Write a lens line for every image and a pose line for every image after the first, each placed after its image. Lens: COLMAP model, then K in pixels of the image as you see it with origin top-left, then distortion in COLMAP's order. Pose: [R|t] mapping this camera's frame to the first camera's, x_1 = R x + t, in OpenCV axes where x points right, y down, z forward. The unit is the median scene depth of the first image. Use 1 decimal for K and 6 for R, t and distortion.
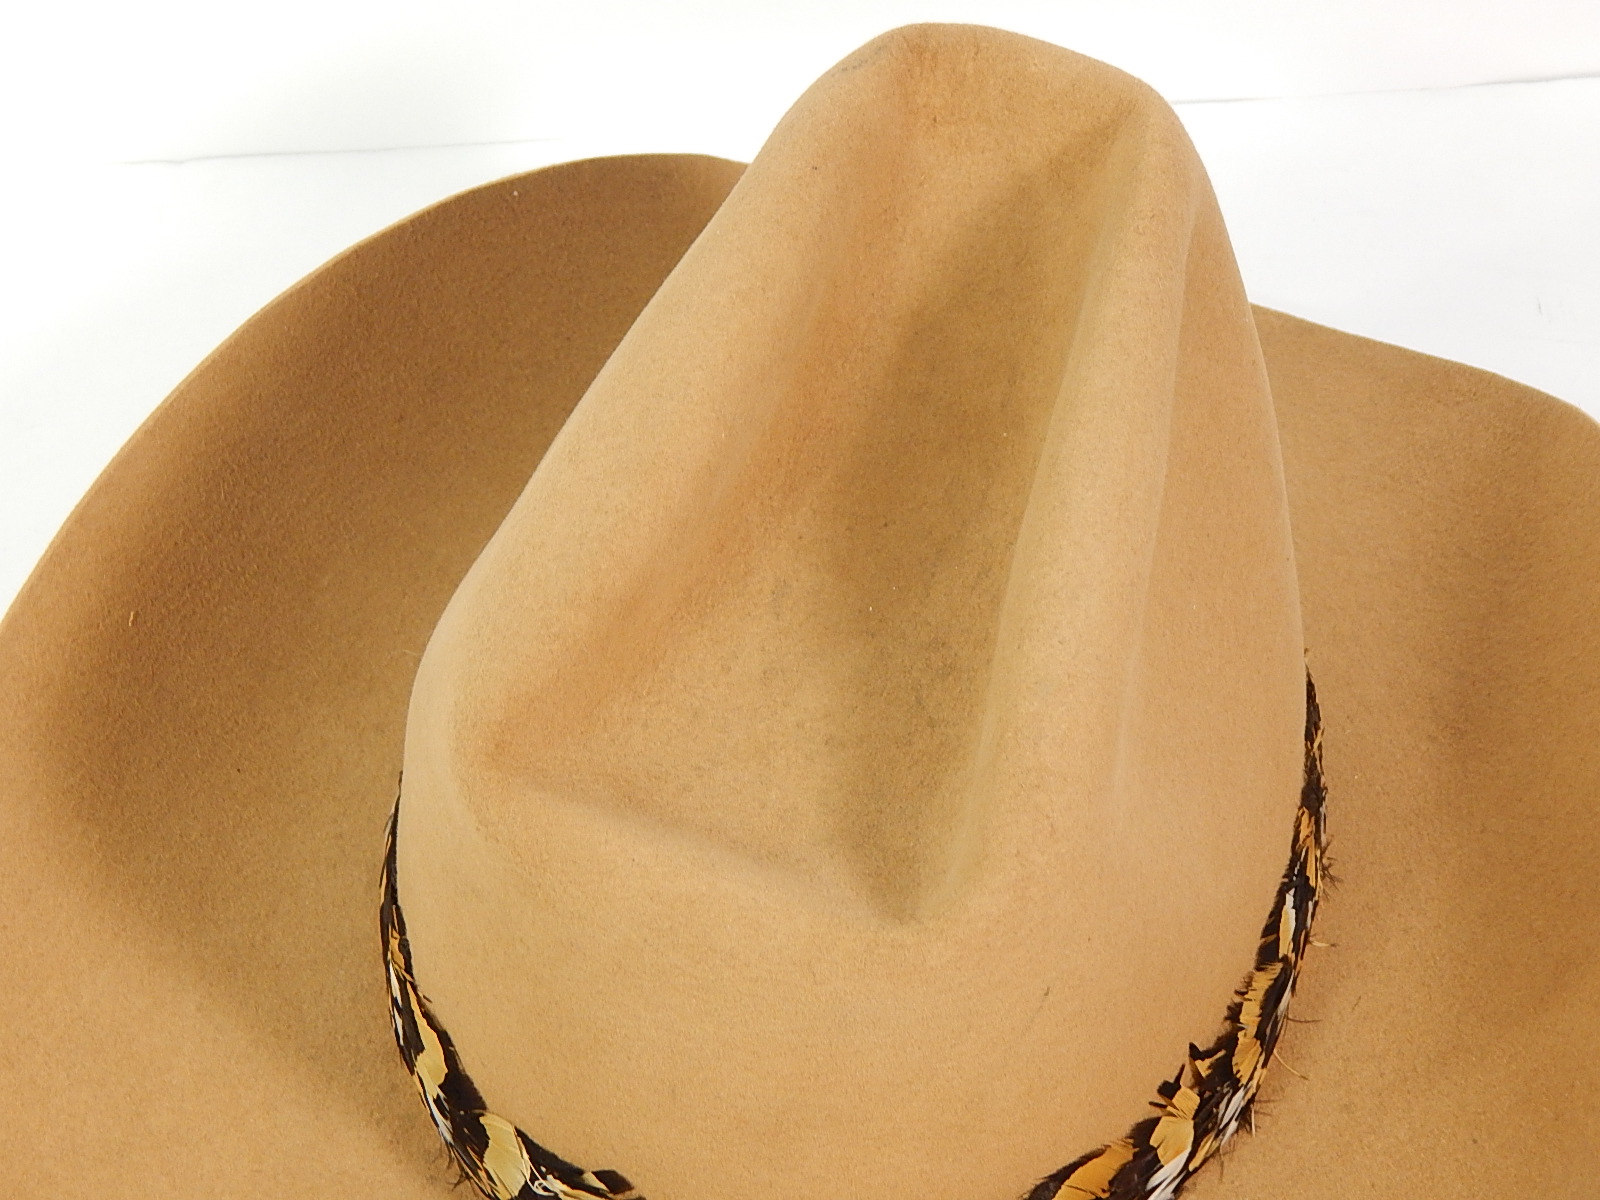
lens RADIAL K [[3299.6, 0, 799.6], [0, 3299.6, 600.1], [0, 0, 1]] dist [-0.016631, 0.000000]
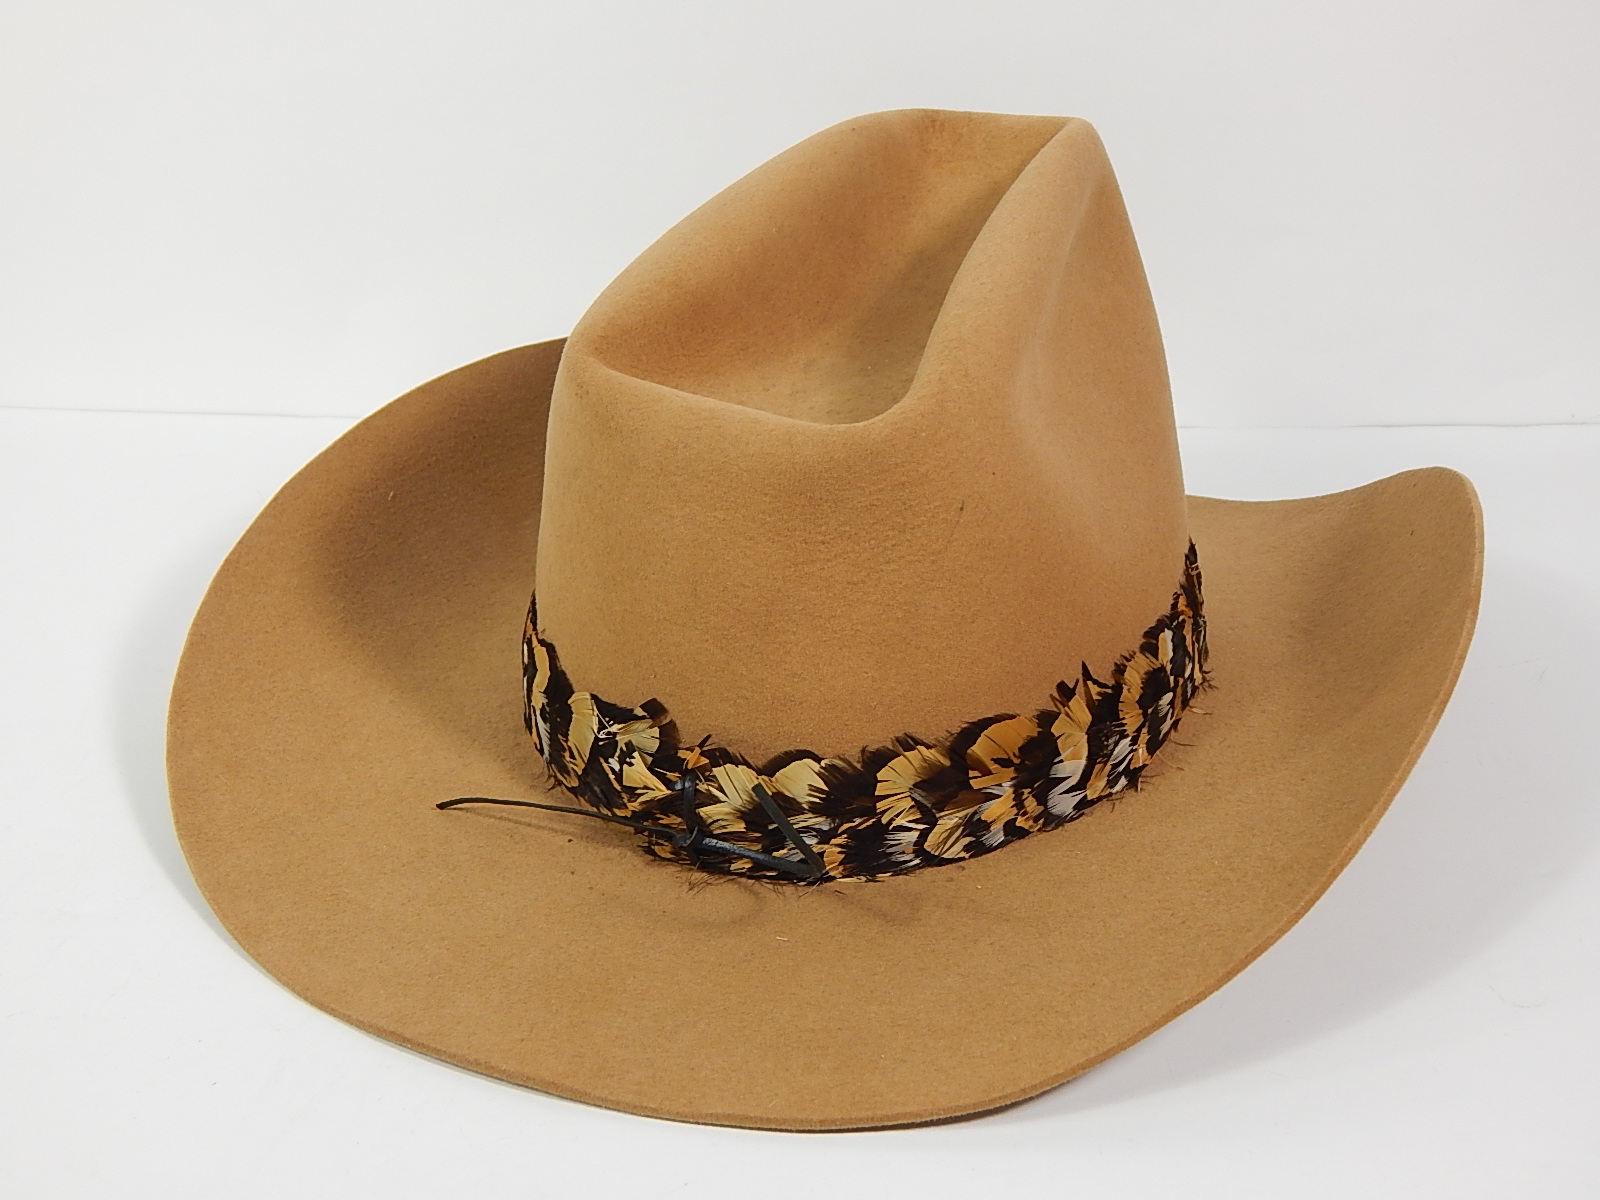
lens RADIAL K [[2262.6, 0, 801.3], [0, 2262.6, 599.8], [0, 0, 1]] dist [0.013940, 0.000000]
pose [[0.993706, 0.037038, -0.105717, 0.098262], [-0.077756, 0.907421, -0.412967, 0.496440], [0.080634, 0.418588, 0.904589, 0.125459]]
